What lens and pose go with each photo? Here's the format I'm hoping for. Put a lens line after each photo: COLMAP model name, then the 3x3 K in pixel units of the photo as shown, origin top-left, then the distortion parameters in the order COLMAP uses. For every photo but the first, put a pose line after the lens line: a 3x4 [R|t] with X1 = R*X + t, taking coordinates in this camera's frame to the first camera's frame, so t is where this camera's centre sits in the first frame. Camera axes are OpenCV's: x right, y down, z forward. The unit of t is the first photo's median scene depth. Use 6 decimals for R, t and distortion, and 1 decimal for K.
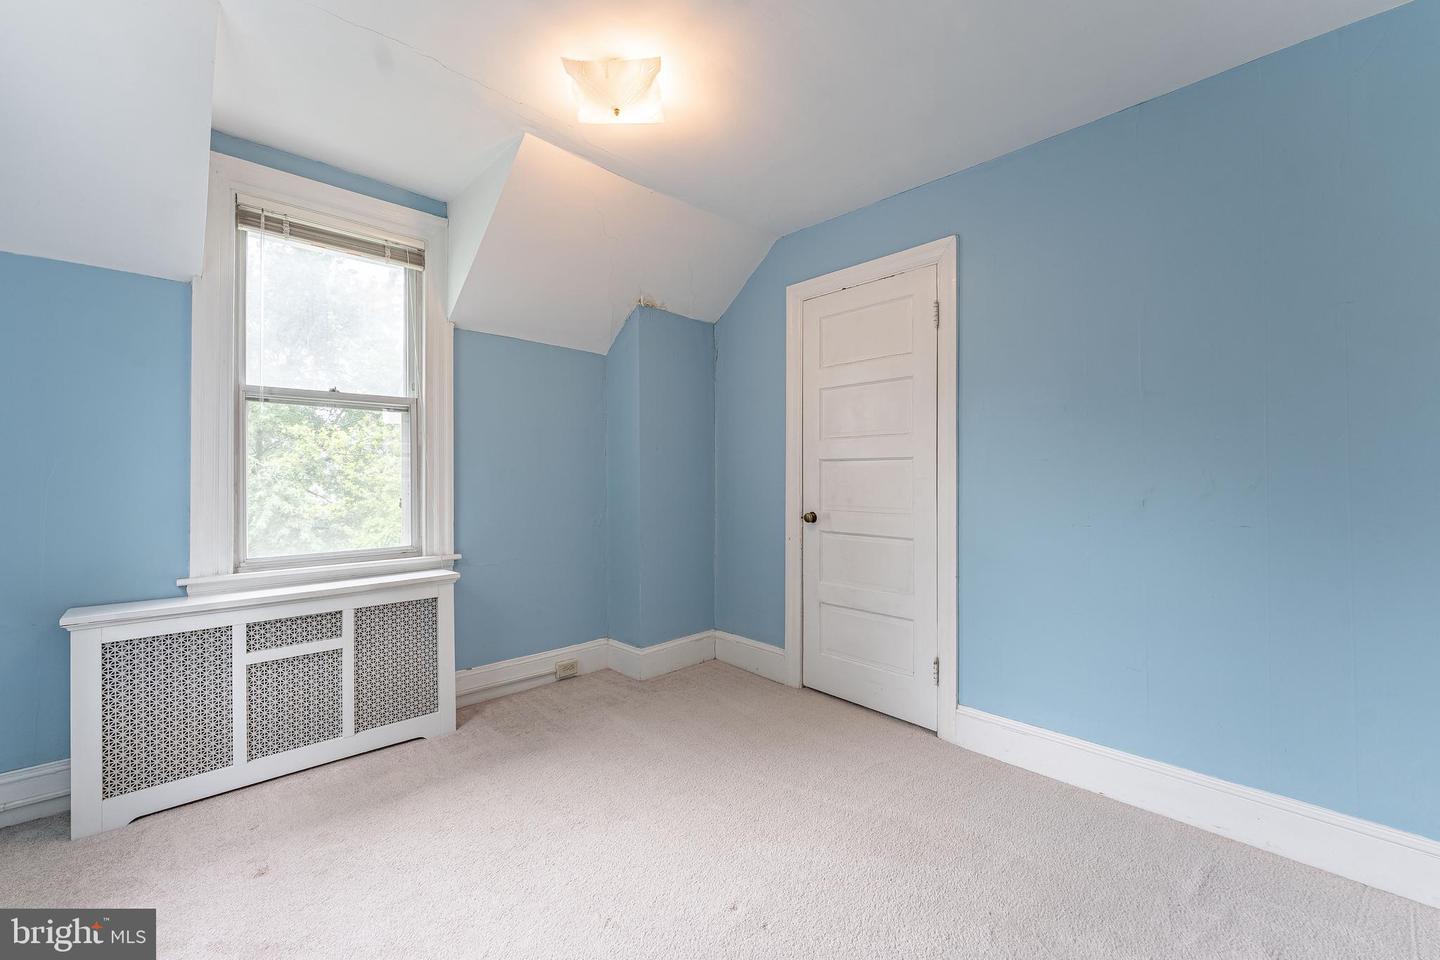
lens RADIAL K [[586.6, 0, 710.6], [0, 586.6, 482.1], [0, 0, 1]] dist [-0.001958, -0.000430]
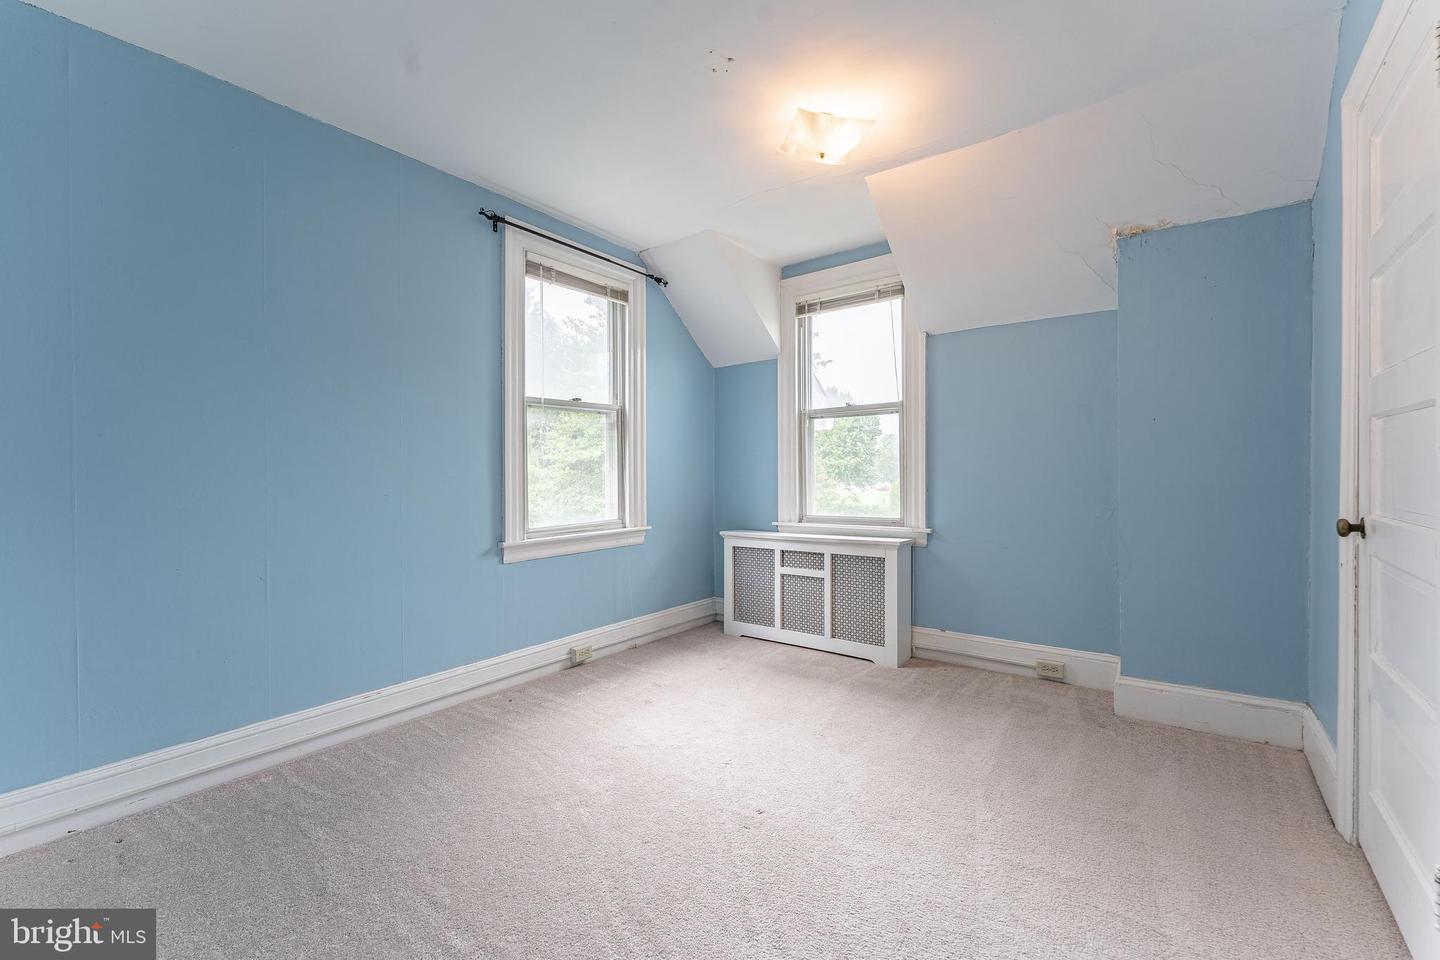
lens RADIAL K [[586.6, 0, 710.6], [0, 586.6, 482.1], [0, 0, 1]] dist [-0.001958, -0.000430]
pose [[0.162068, 0.011226, -0.986716, 0.805969], [0.003114, 0.999924, 0.011888, 0.017921], [0.986775, -0.004999, 0.162021, 0.465468]]
